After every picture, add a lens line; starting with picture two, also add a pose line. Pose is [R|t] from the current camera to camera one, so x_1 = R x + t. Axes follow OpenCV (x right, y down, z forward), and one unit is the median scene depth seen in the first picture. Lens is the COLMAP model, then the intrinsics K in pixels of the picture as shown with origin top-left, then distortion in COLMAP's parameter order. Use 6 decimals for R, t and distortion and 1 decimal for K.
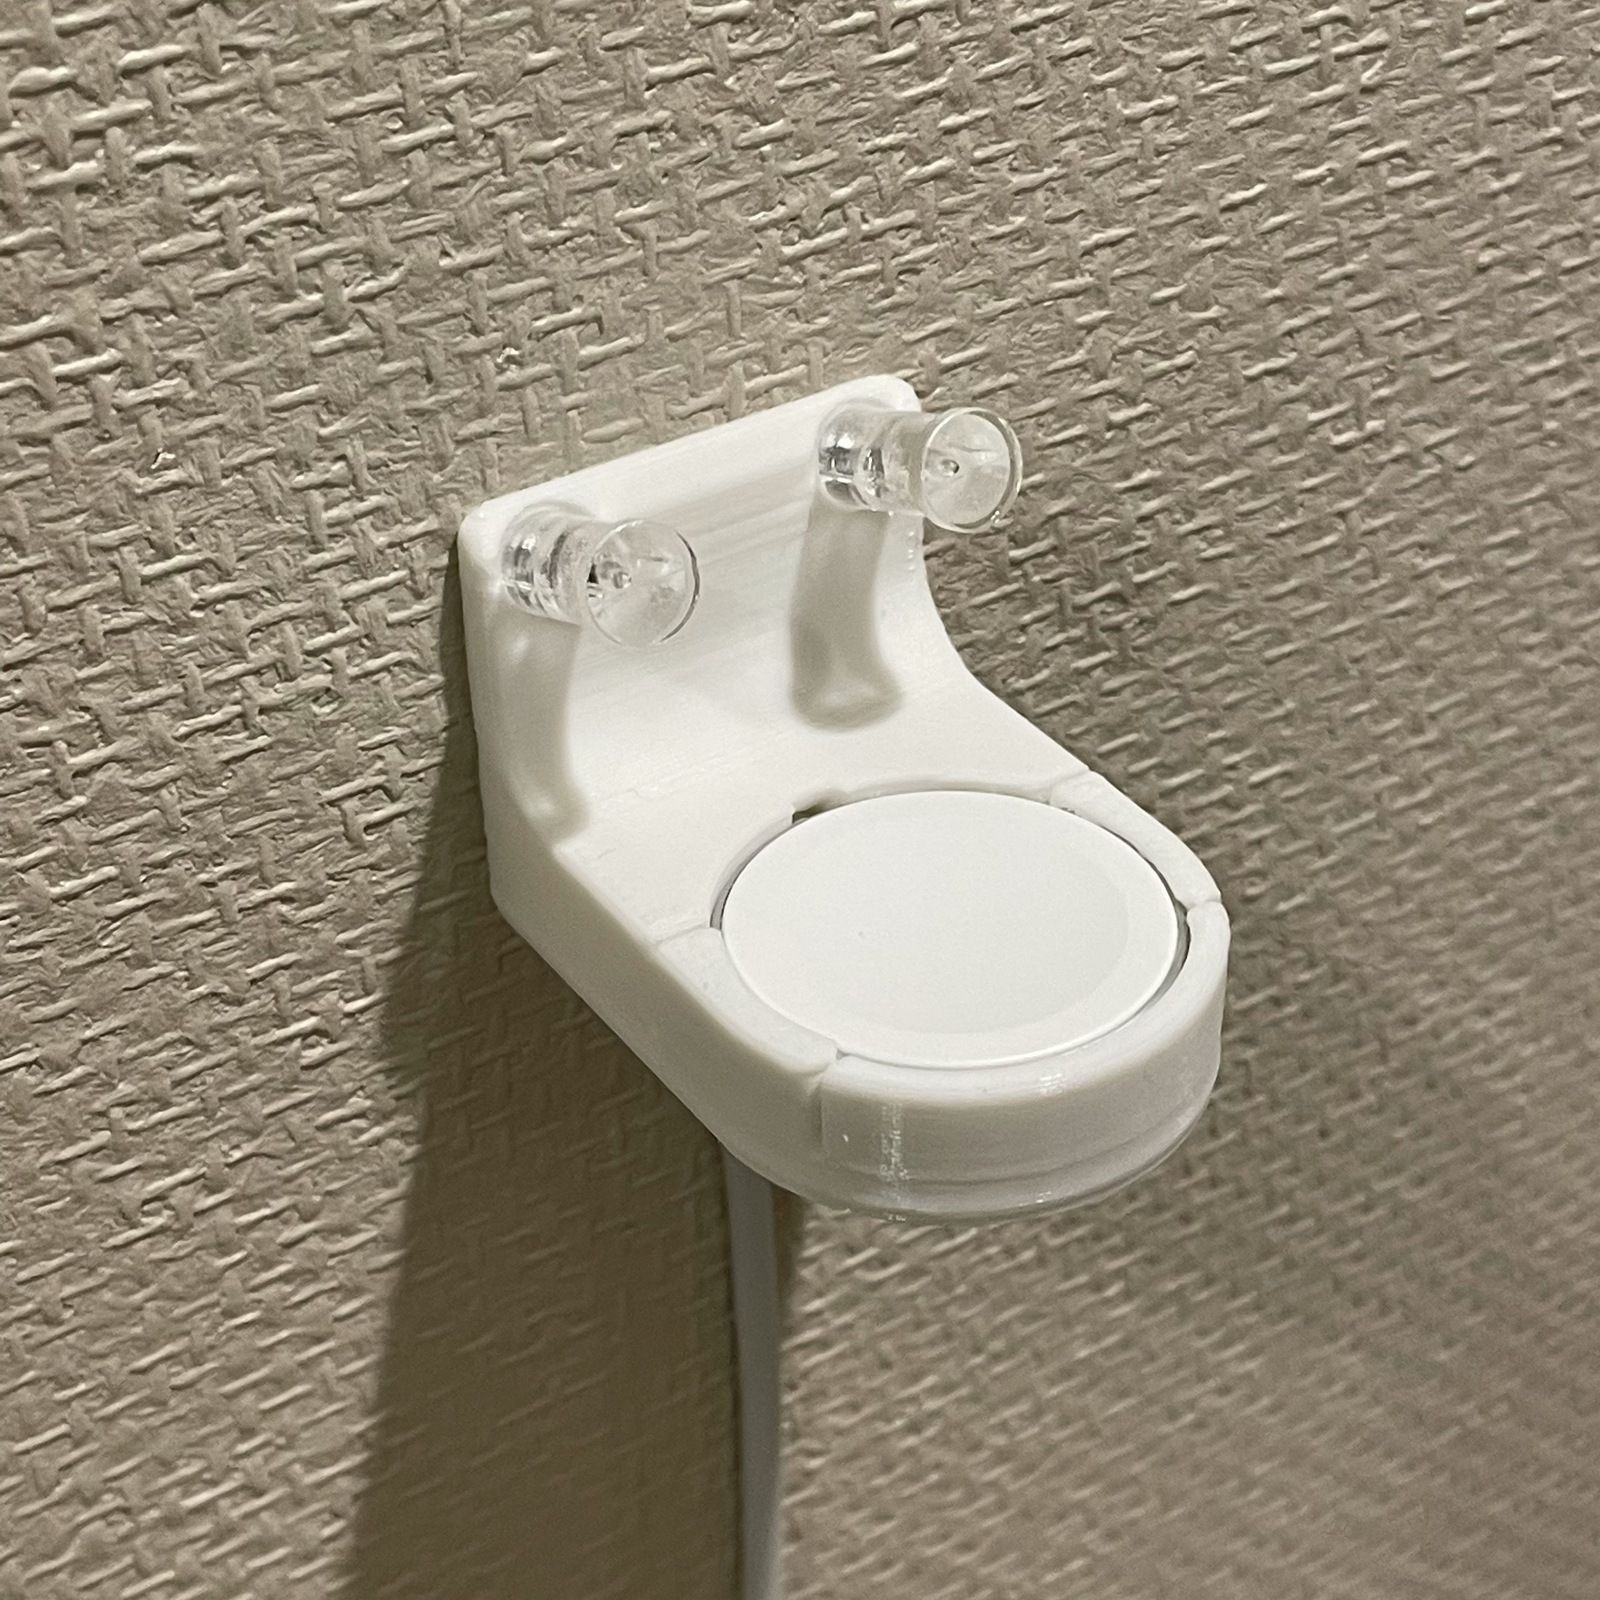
lens RADIAL K [[3473.7, 0, 790.8], [0, 3473.7, 816.2], [0, 0, 1]] dist [0.120828, 0.000000]
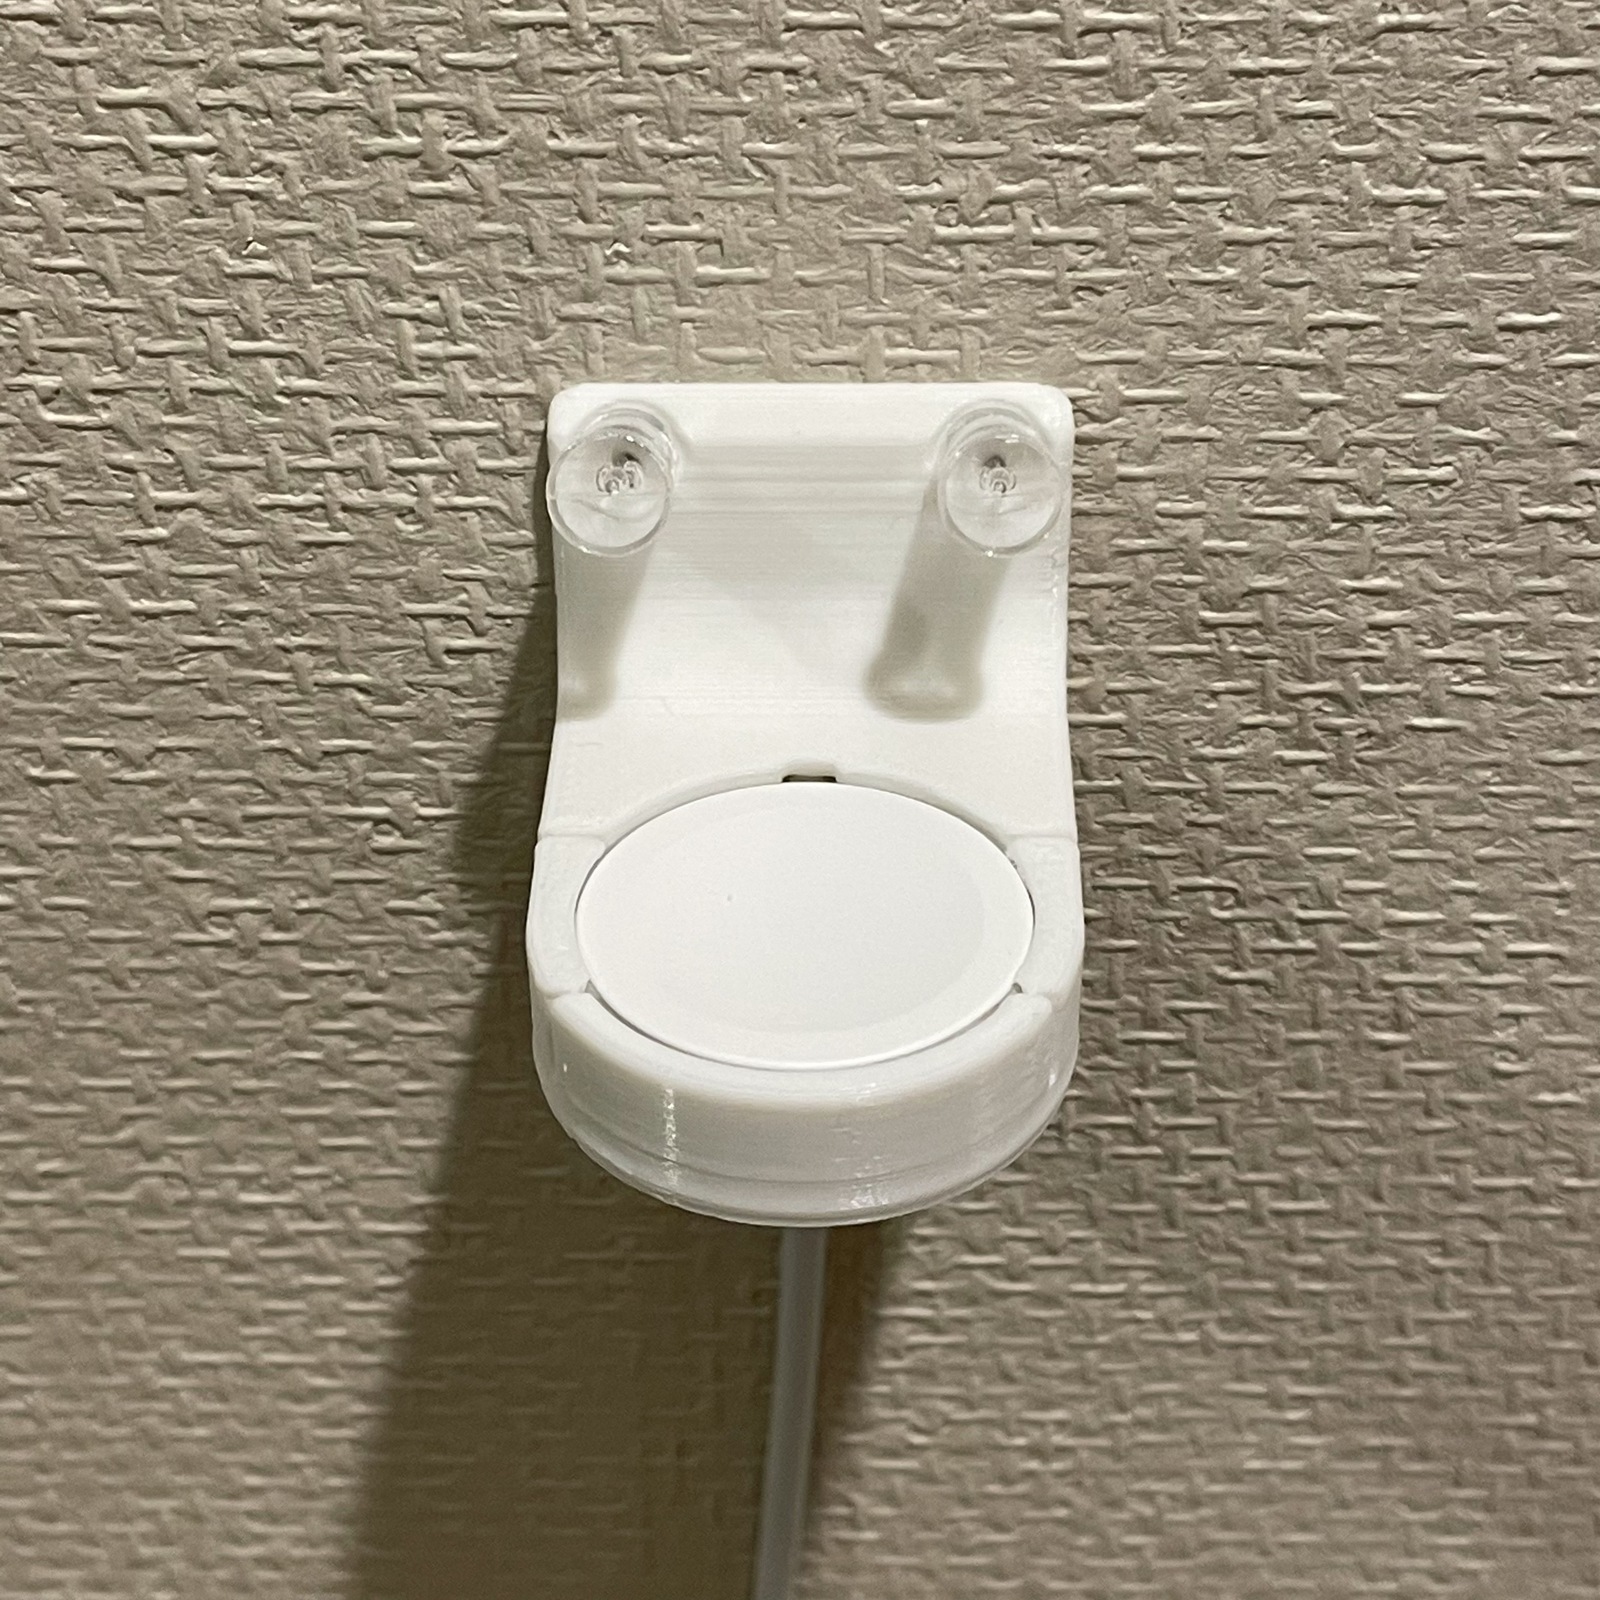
lens RADIAL K [[3473.7, 0, 781.7], [0, 3473.7, 818.2], [0, 0, 1]] dist [0.120828, 0.000000]
pose [[0.829241, 0.340744, -0.443005, 0.464751], [-0.326330, 0.938696, 0.111171, -0.103406], [0.453728, 0.052379, 0.889600, 0.113286]]
